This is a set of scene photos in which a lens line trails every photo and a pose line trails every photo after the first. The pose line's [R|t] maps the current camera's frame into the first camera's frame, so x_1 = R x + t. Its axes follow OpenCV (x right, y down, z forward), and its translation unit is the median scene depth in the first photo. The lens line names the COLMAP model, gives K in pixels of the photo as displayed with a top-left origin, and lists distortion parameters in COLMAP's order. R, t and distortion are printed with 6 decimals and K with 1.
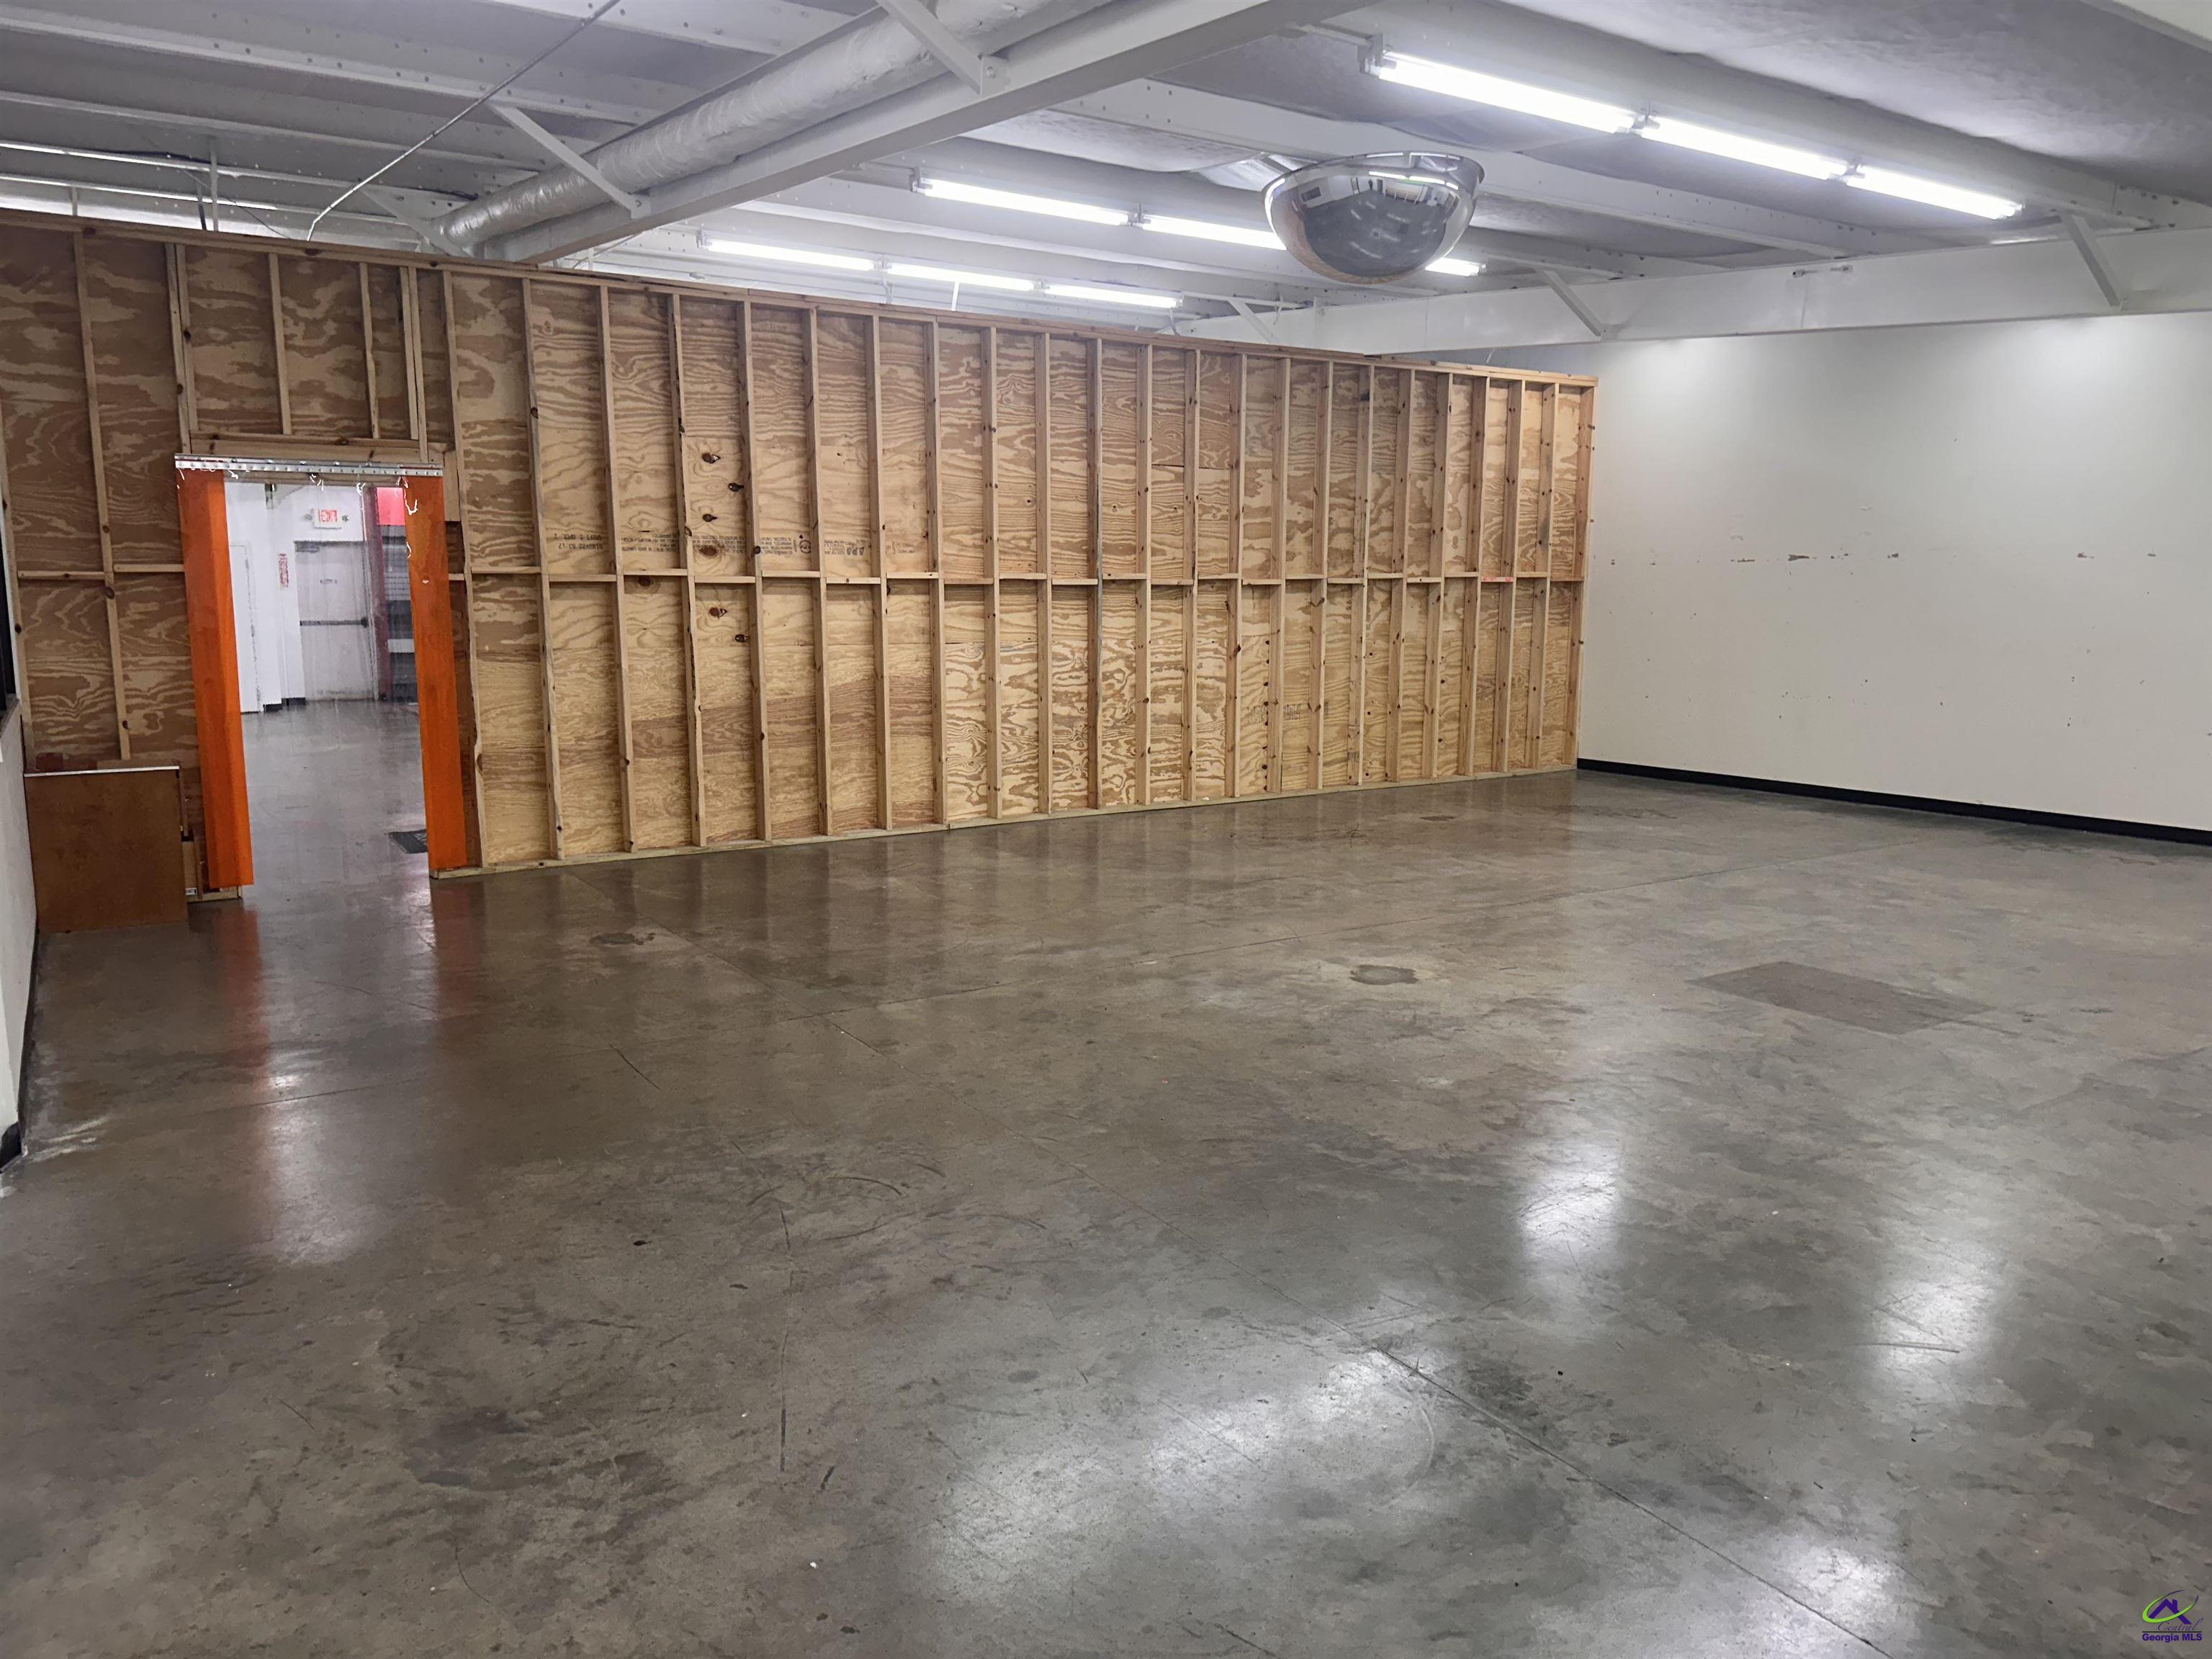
lens RADIAL K [[1572.8, 0, 1104.2], [0, 1572.8, 829.5], [0, 0, 1]] dist [0.003895, -0.018742]
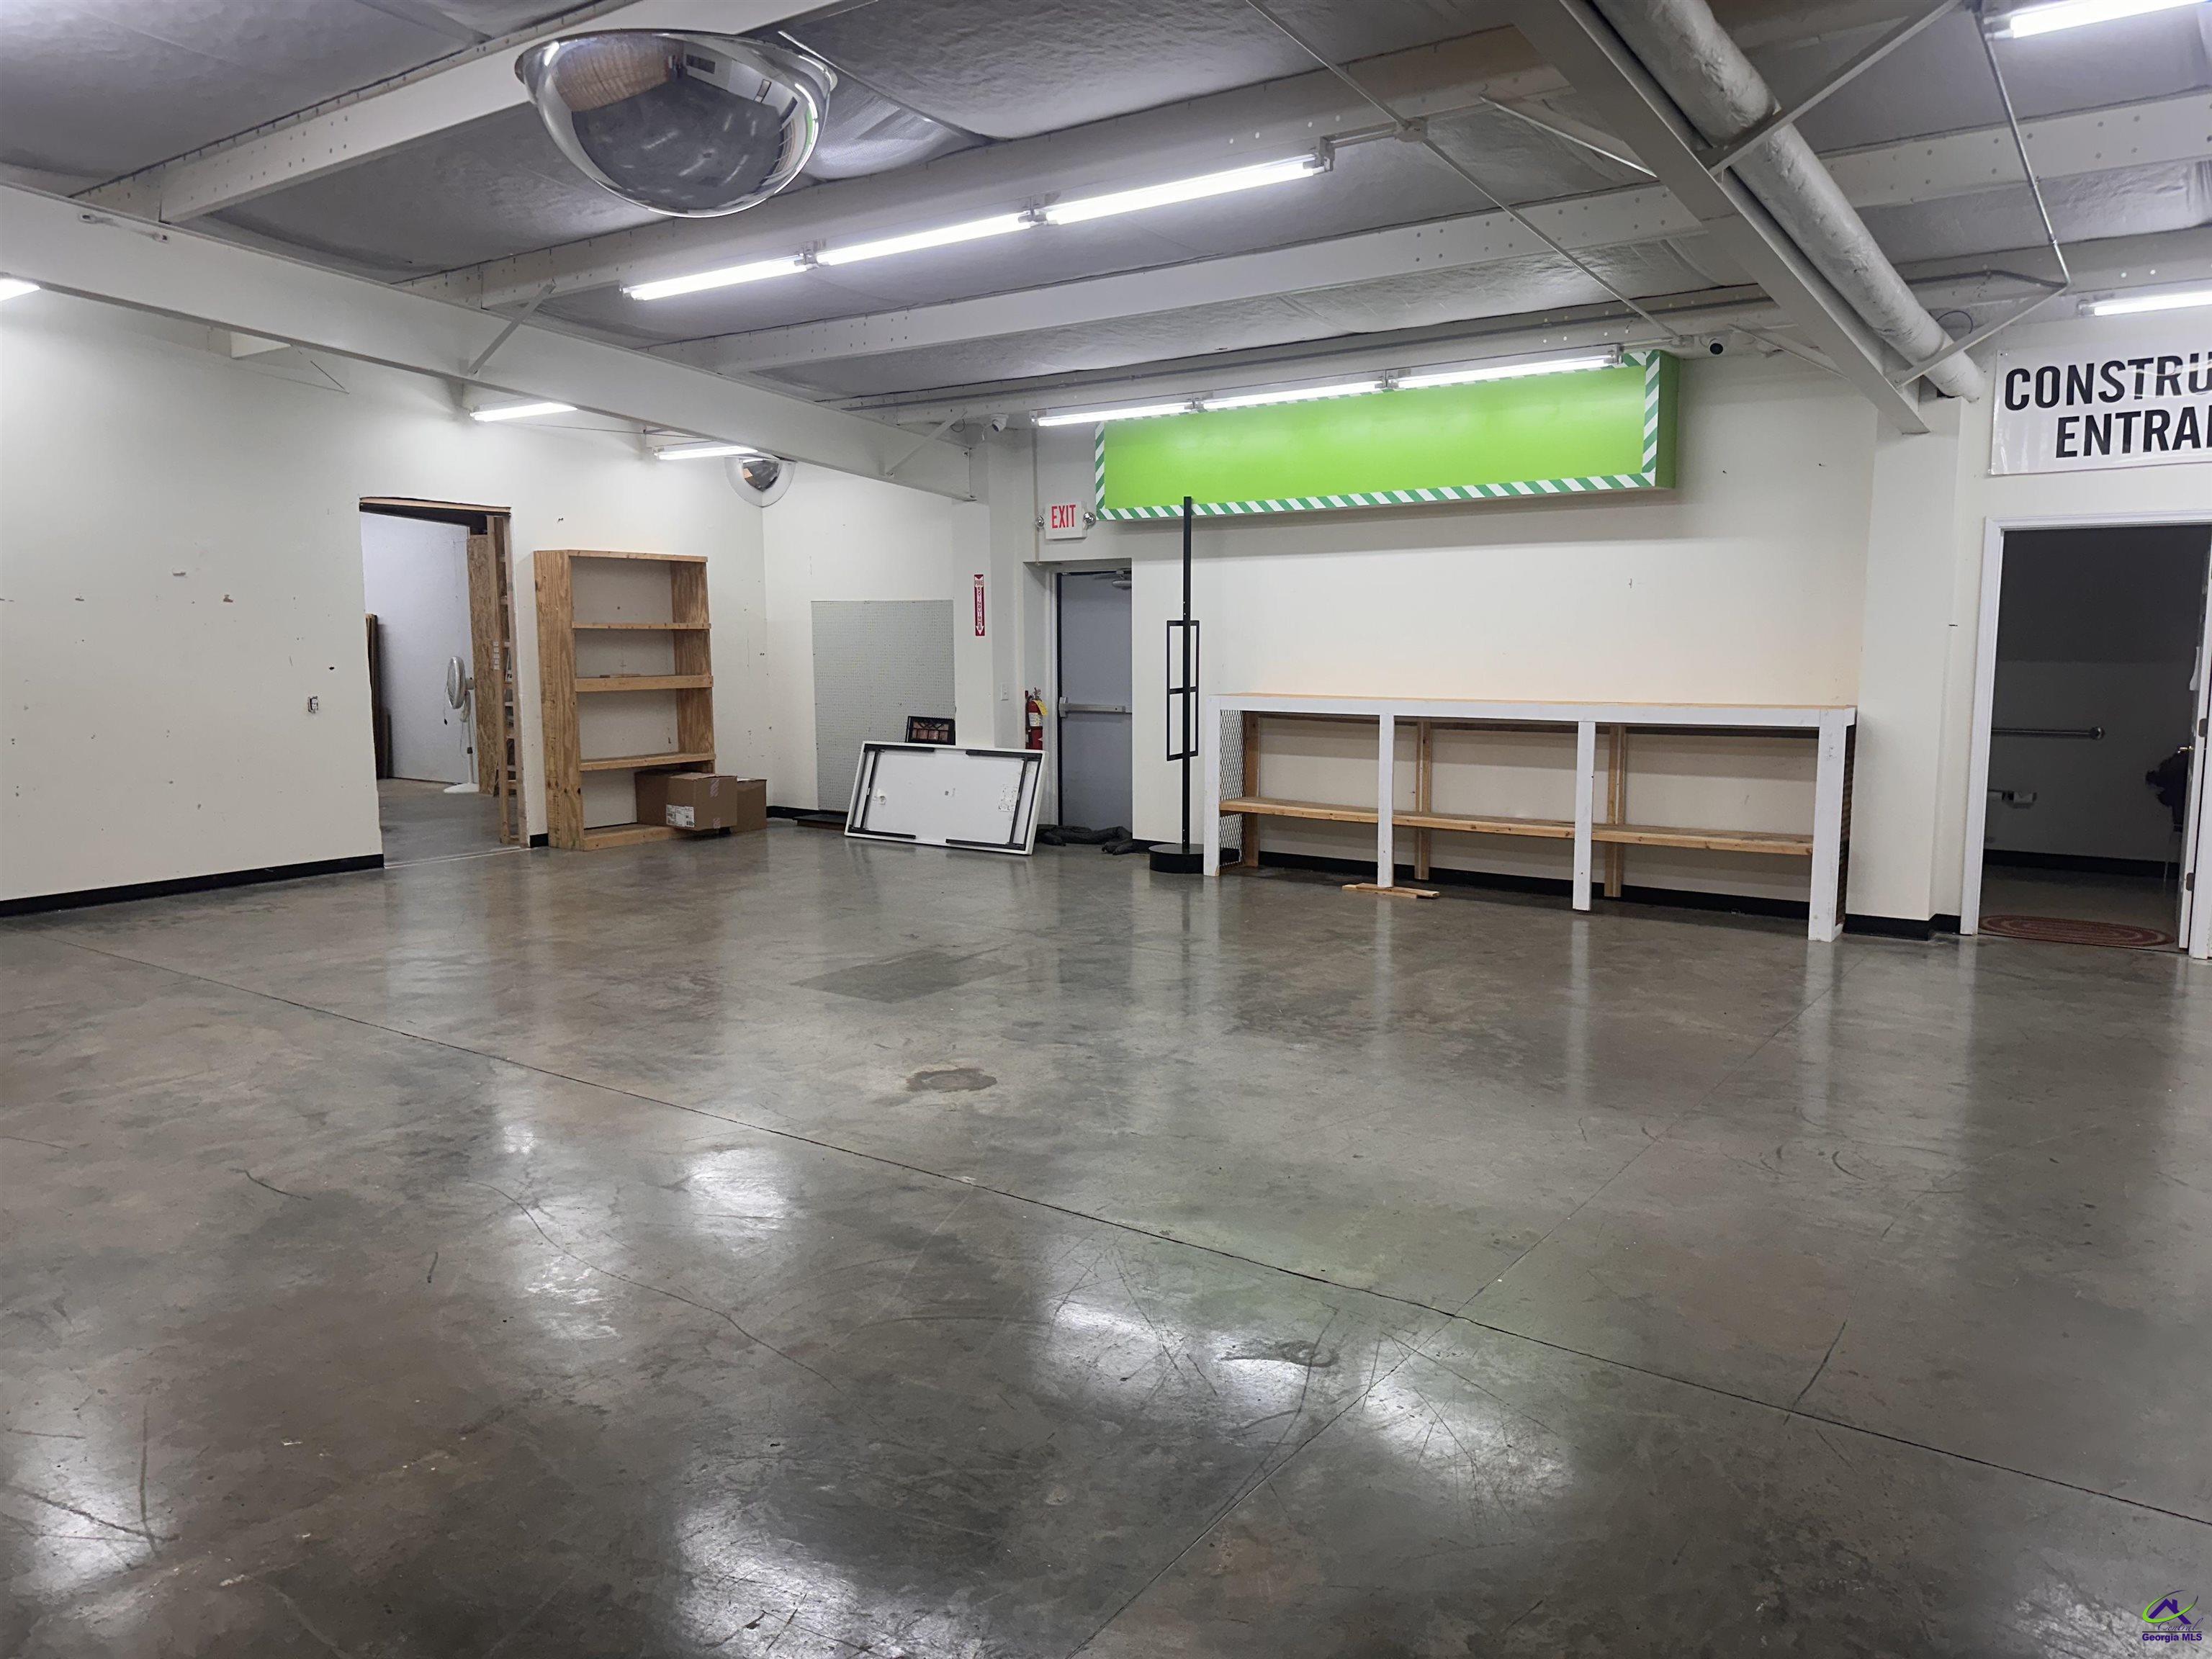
lens RADIAL K [[1572.8, 0, 1105.0], [0, 1572.8, 827.0], [0, 0, 1]] dist [0.003895, -0.018742]
pose [[-0.348832, -0.124932, 0.928821, -0.641083], [0.158007, 0.969048, 0.189684, -0.193655], [-0.923770, 0.212928, -0.318294, 1.190059]]
